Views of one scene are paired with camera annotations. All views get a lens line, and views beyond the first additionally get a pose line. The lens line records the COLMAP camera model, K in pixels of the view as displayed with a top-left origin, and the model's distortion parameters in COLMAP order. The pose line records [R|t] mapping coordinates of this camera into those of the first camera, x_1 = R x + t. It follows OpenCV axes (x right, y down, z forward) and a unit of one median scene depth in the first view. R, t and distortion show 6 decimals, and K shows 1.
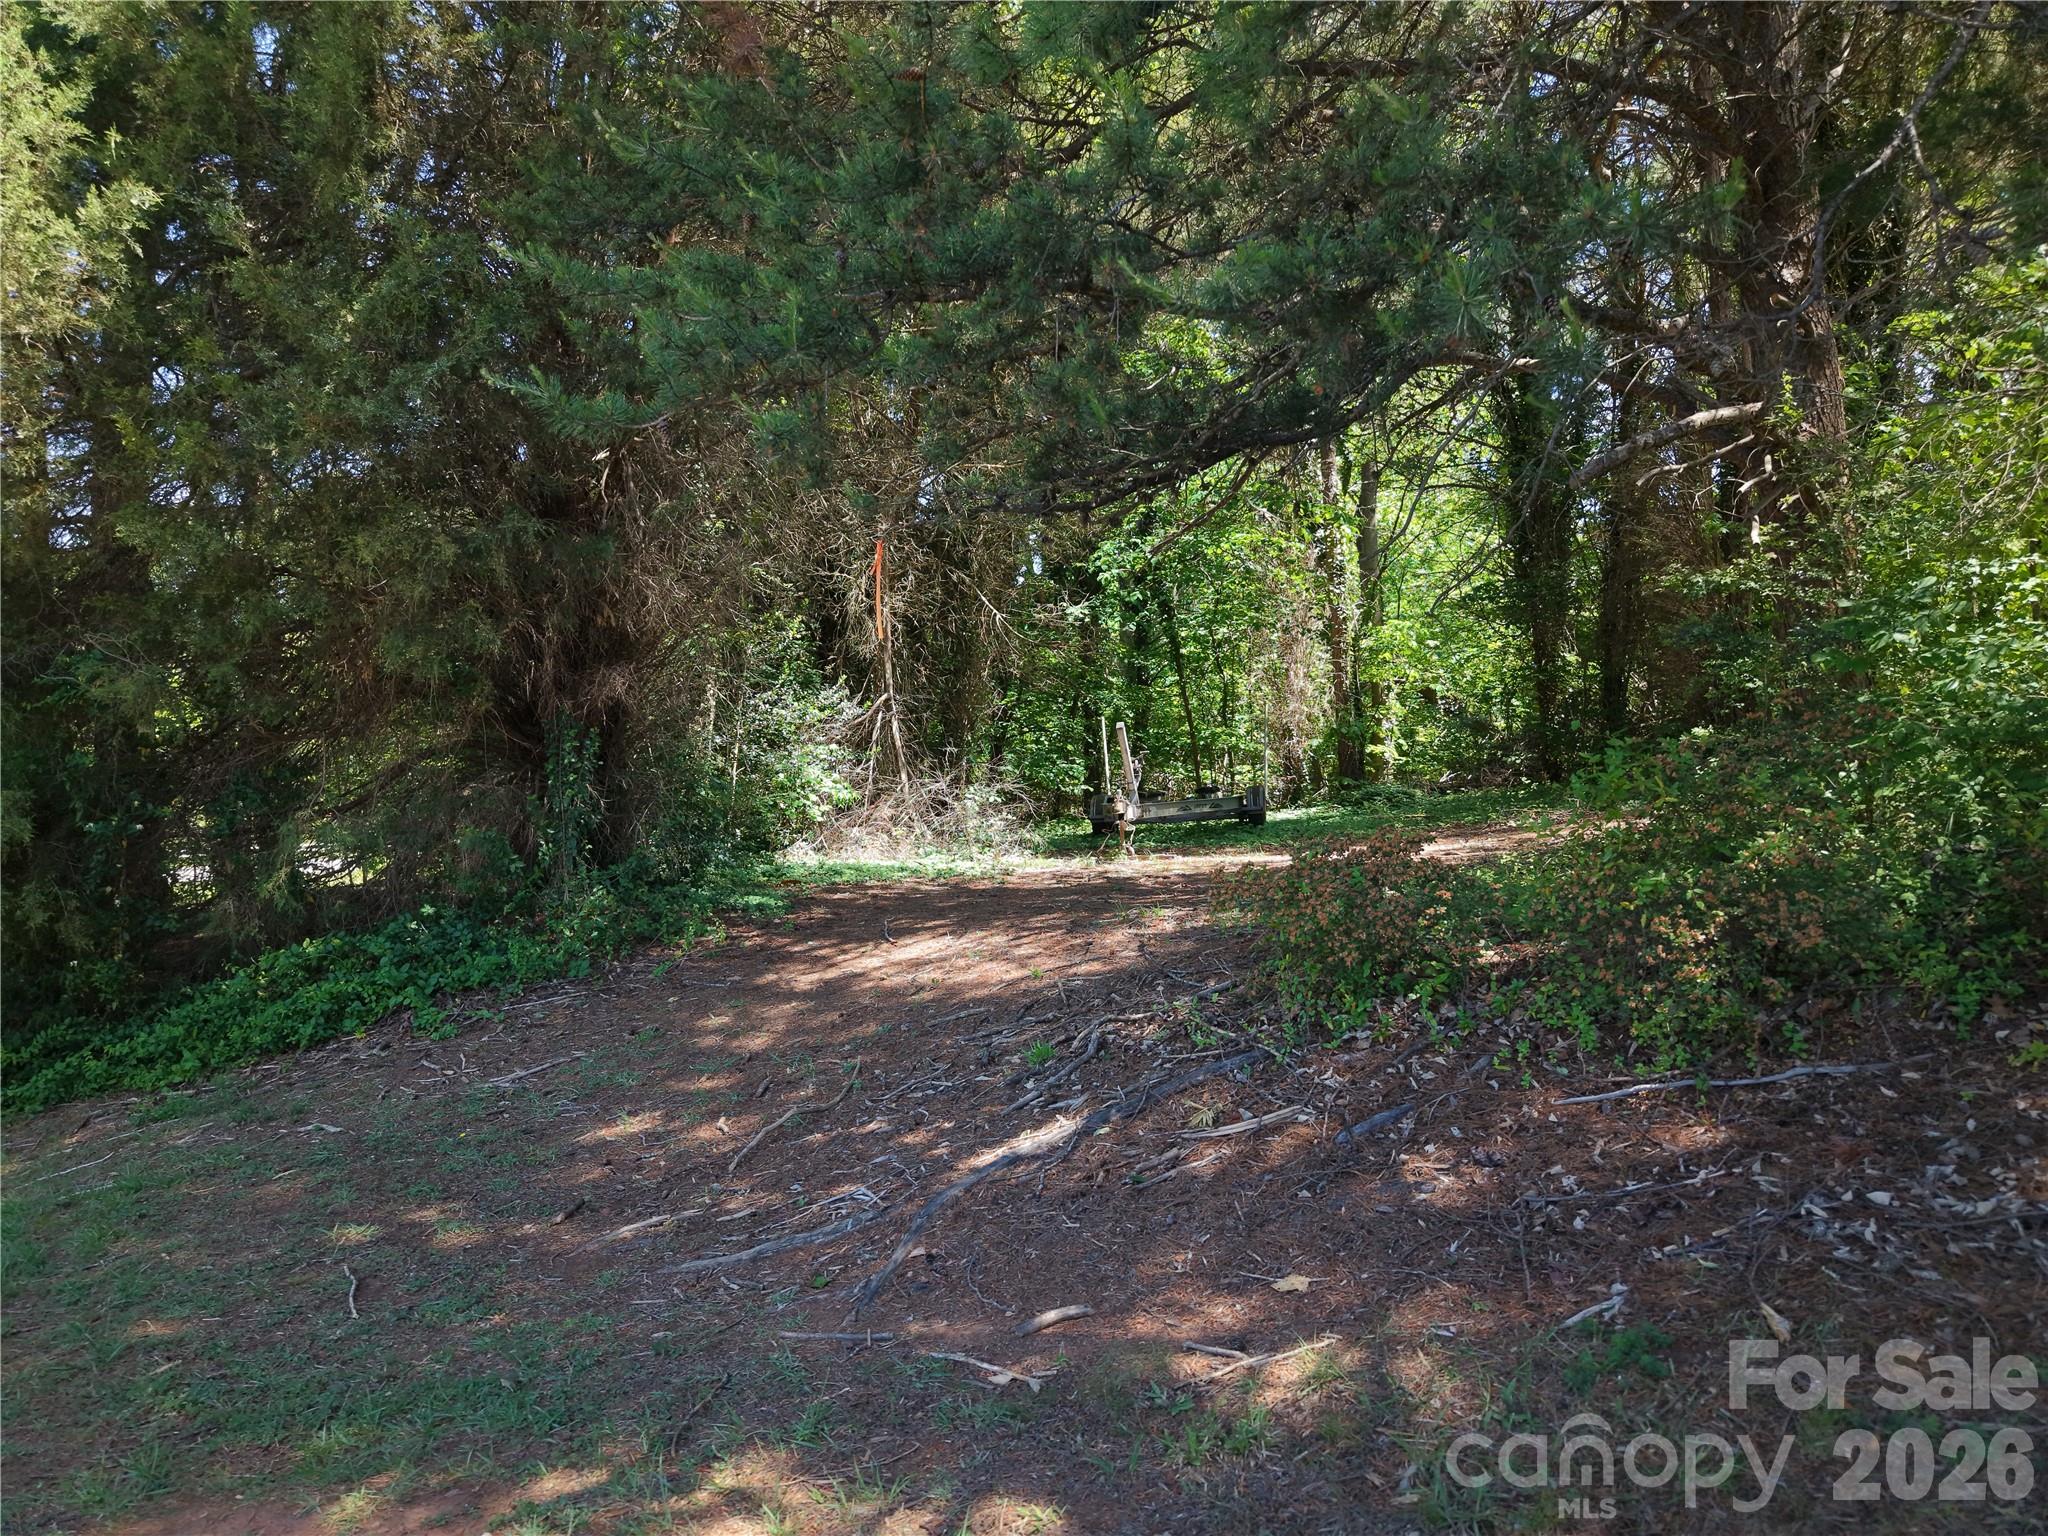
lens RADIAL K [[1353.5, 0, 1024.0], [0, 1353.5, 768.0], [0, 0, 1]] dist [0.090749, -0.131111]
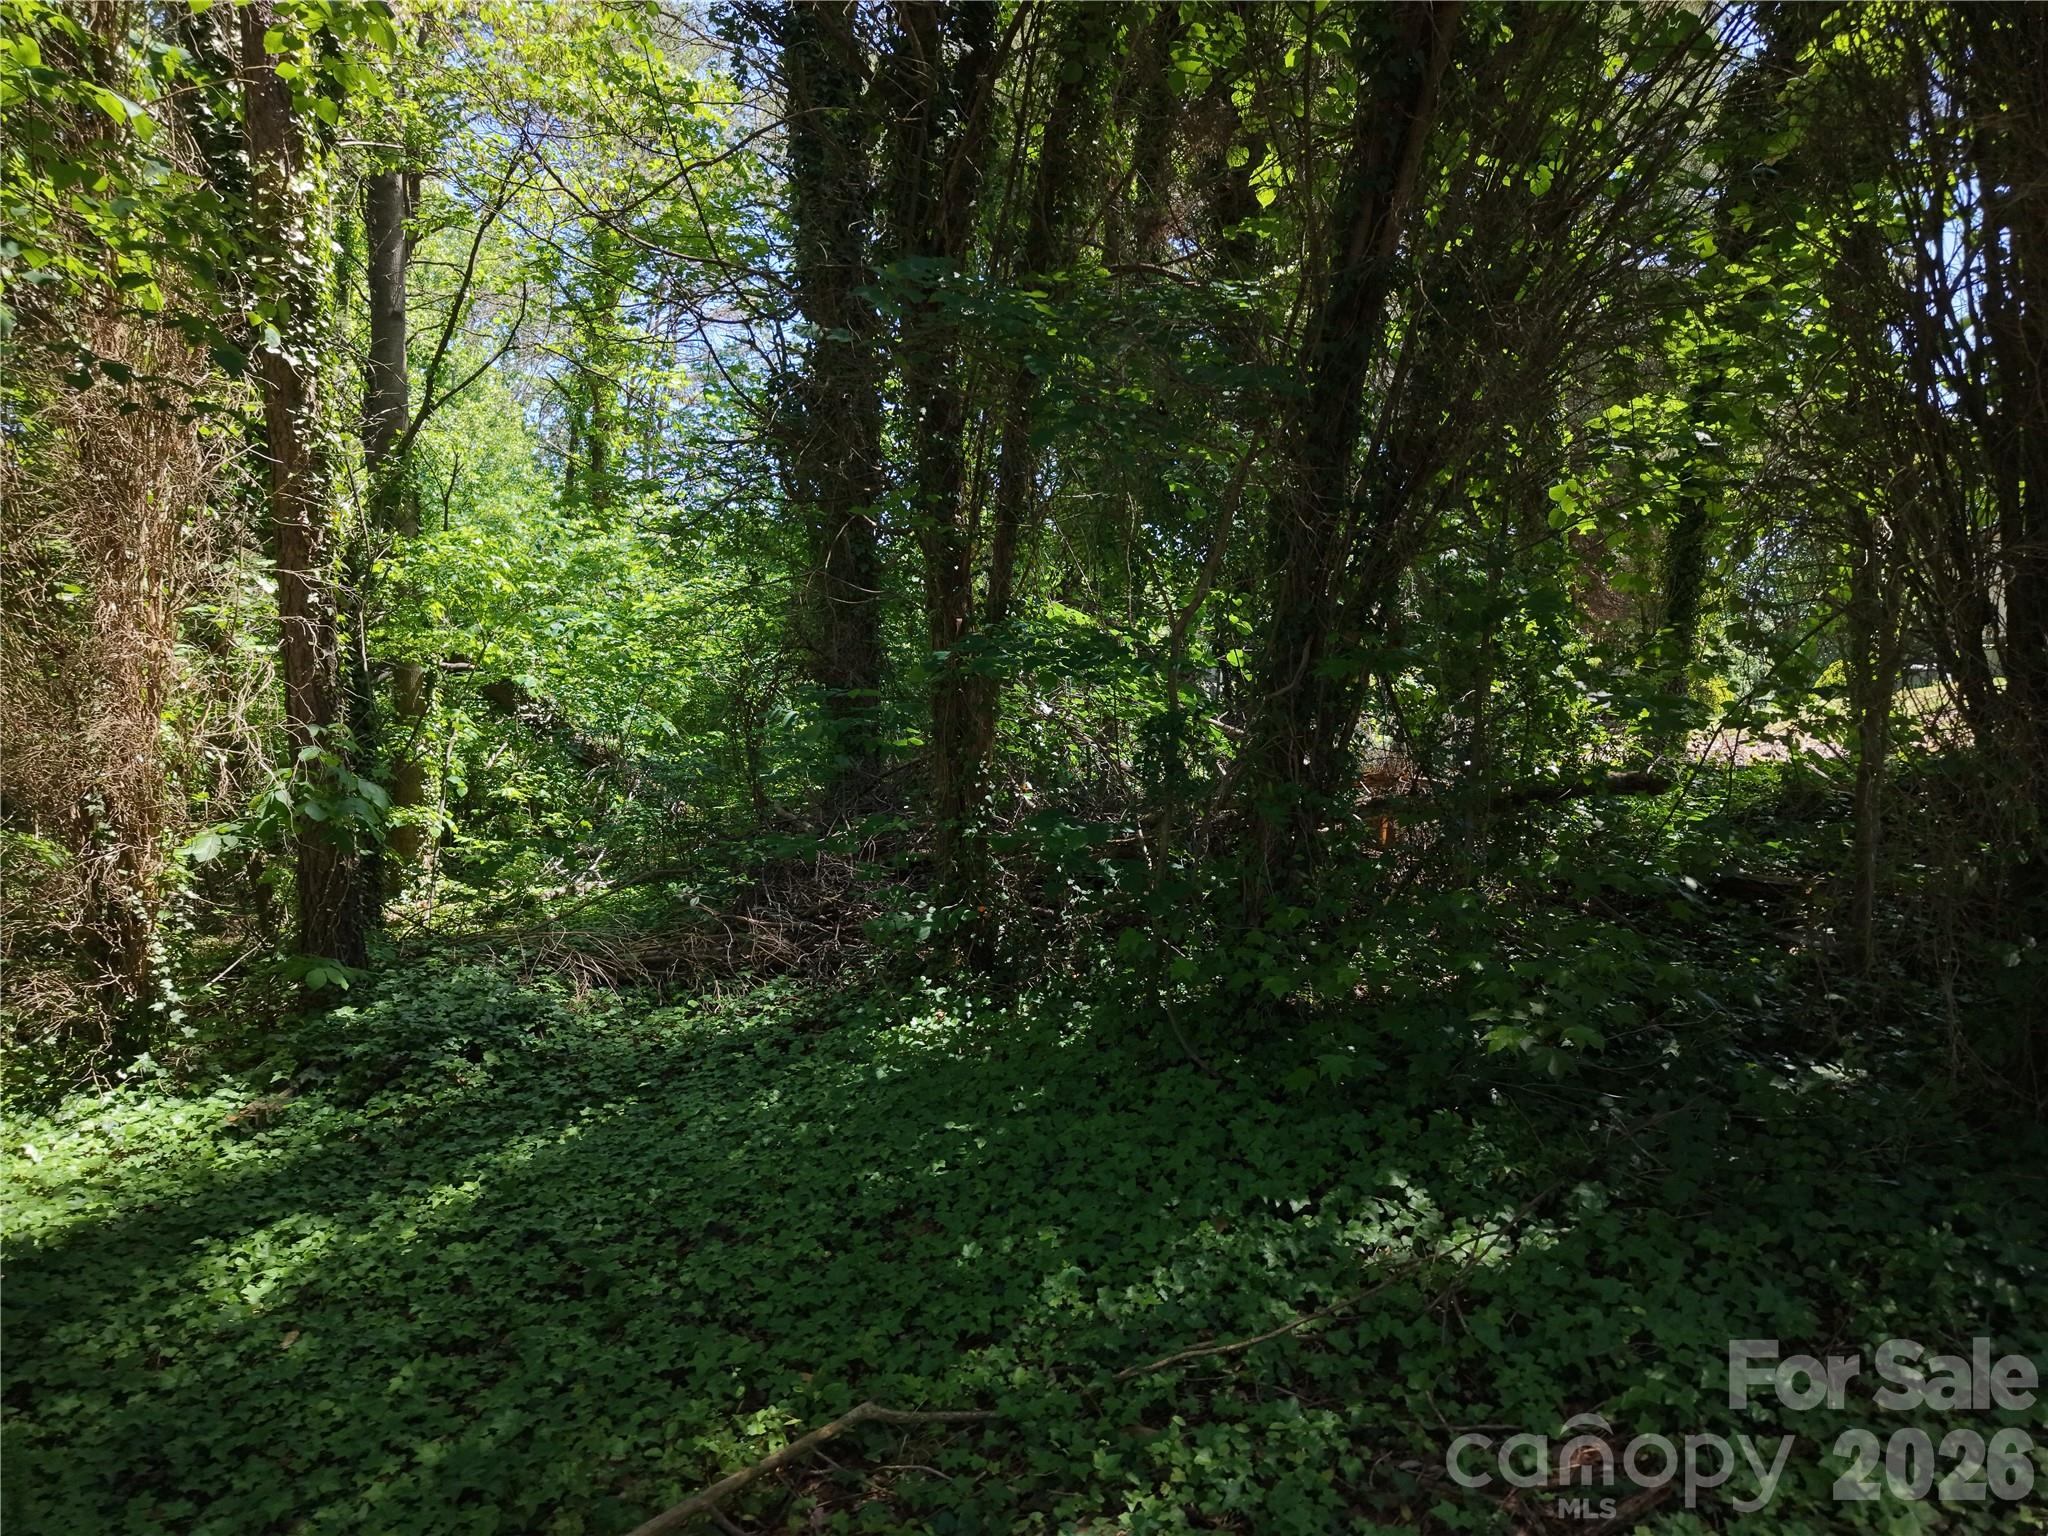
lens RADIAL K [[1379.2, 0, 1025.1], [0, 1379.2, 758.4], [0, 0, 1]] dist [0.017738, -0.018681]
pose [[0.765530, 0.010712, 0.643311, 0.562395], [-0.004967, 0.999930, -0.010739, -0.128117], [-0.643381, 0.005026, 0.765530, 2.381318]]
